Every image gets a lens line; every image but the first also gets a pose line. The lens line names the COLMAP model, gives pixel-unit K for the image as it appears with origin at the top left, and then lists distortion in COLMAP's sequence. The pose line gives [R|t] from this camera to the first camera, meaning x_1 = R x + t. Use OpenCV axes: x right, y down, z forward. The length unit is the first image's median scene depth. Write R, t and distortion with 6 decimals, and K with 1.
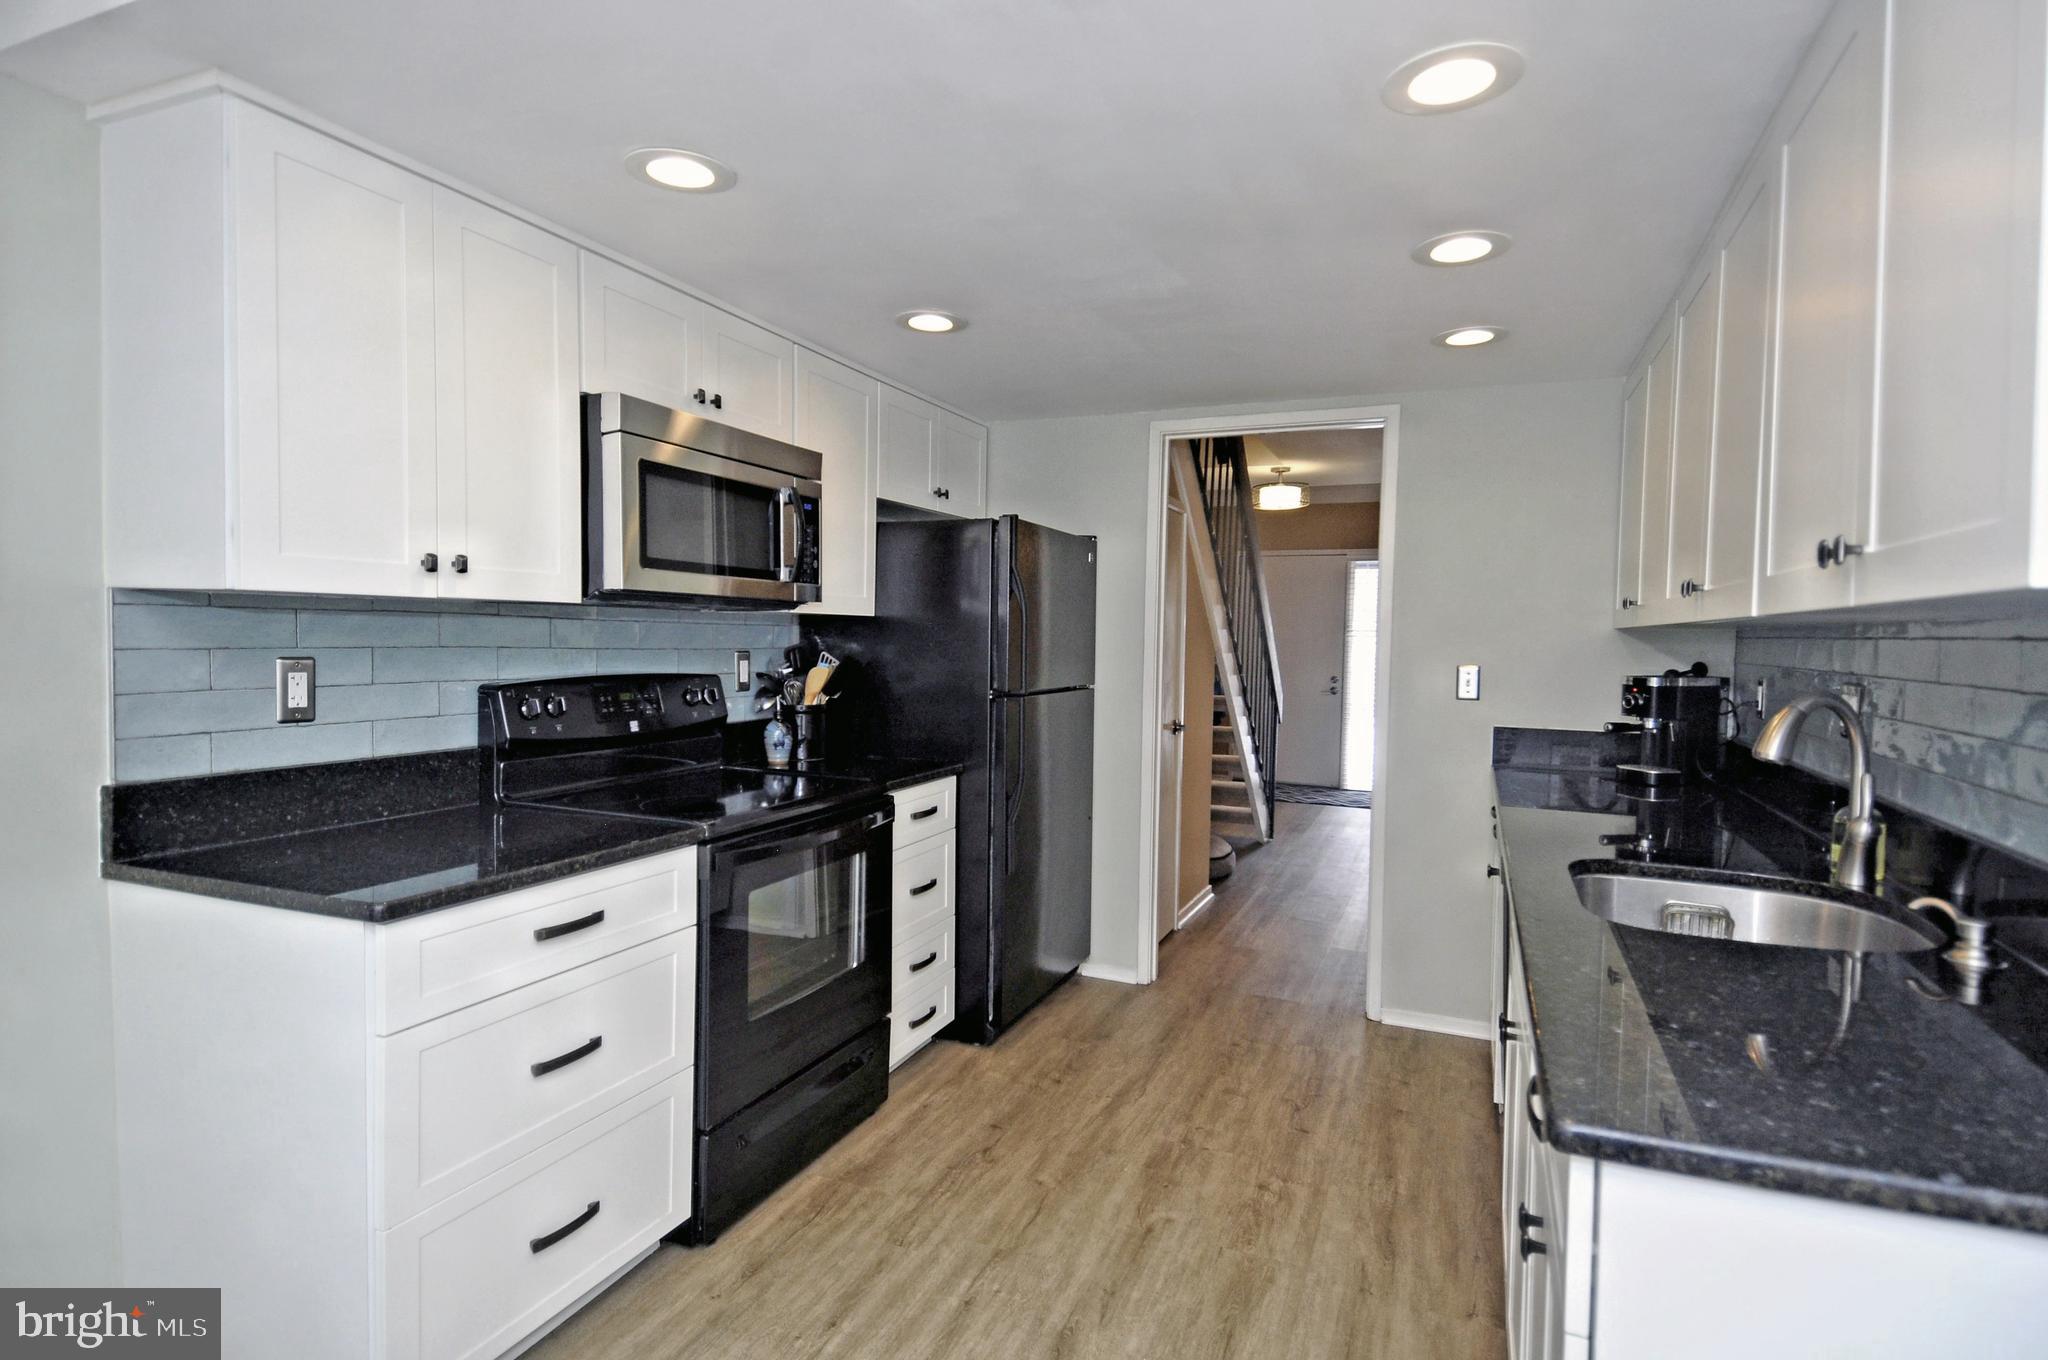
lens RADIAL K [[1060.6, 0, 1021.0], [0, 1060.6, 679.2], [0, 0, 1]] dist [0.081407, -0.063592]
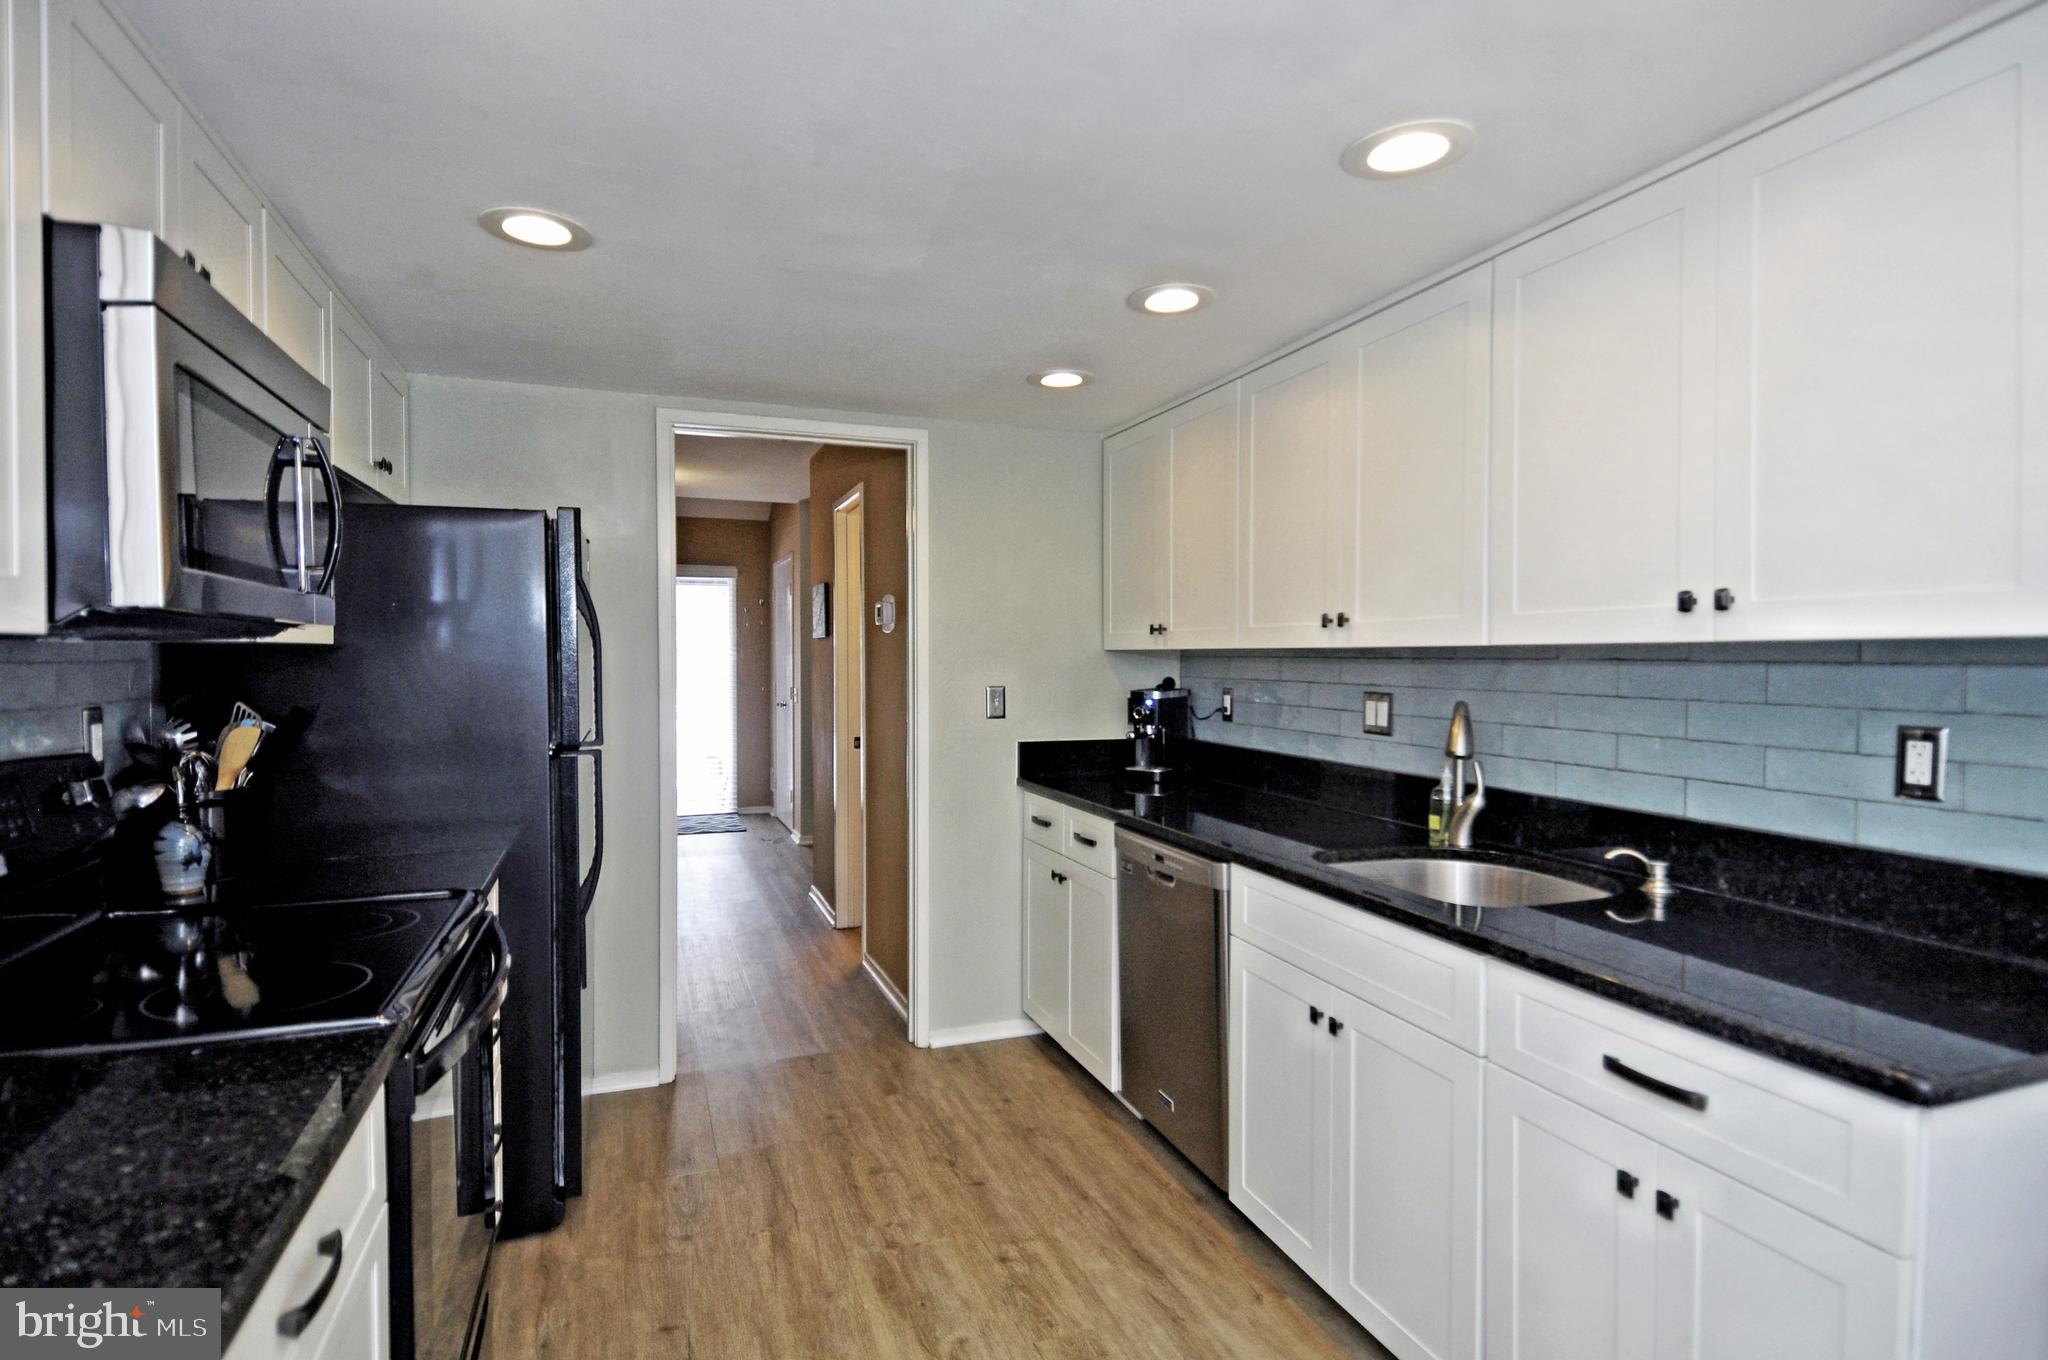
lens RADIAL K [[1060.6, 0, 1021.0], [0, 1060.6, 679.2], [0, 0, 1]] dist [0.081407, -0.063592]
pose [[0.733998, -0.032724, 0.678363, -0.333901], [0.042380, 0.999099, 0.002341, -0.025491], [-0.677828, 0.027031, 0.734723, 0.260426]]
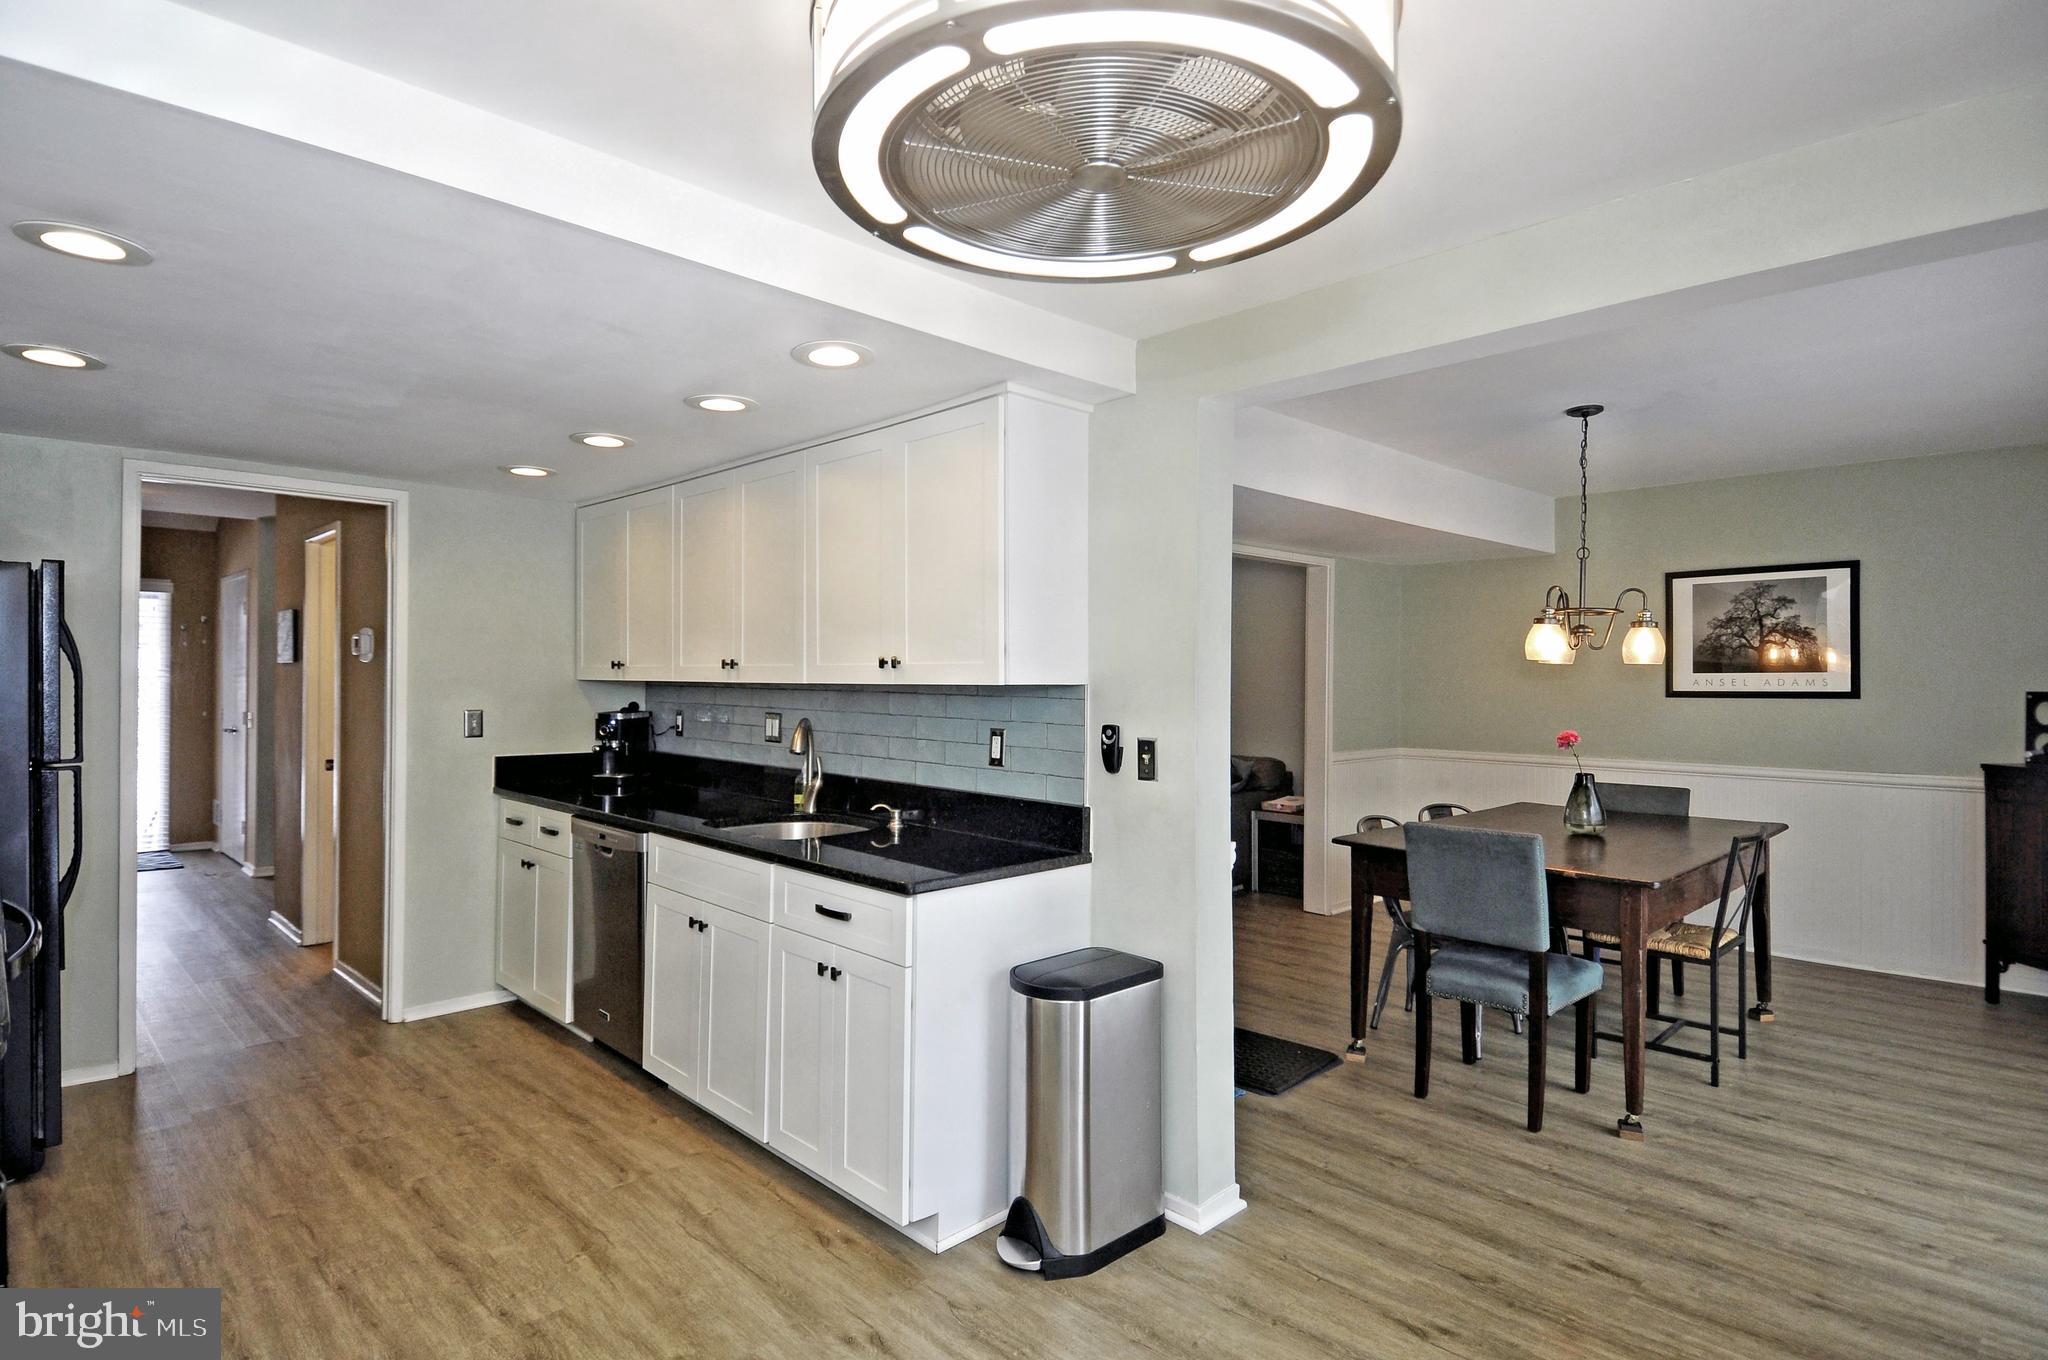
lens RADIAL K [[1060.6, 0, 1021.0], [0, 1060.6, 679.2], [0, 0, 1]] dist [0.081407, -0.063592]
pose [[0.393519, -0.015124, 0.919192, -0.592978], [0.038867, 0.999244, -0.000198, -0.028457], [-0.918494, 0.035804, 0.393810, -0.100508]]
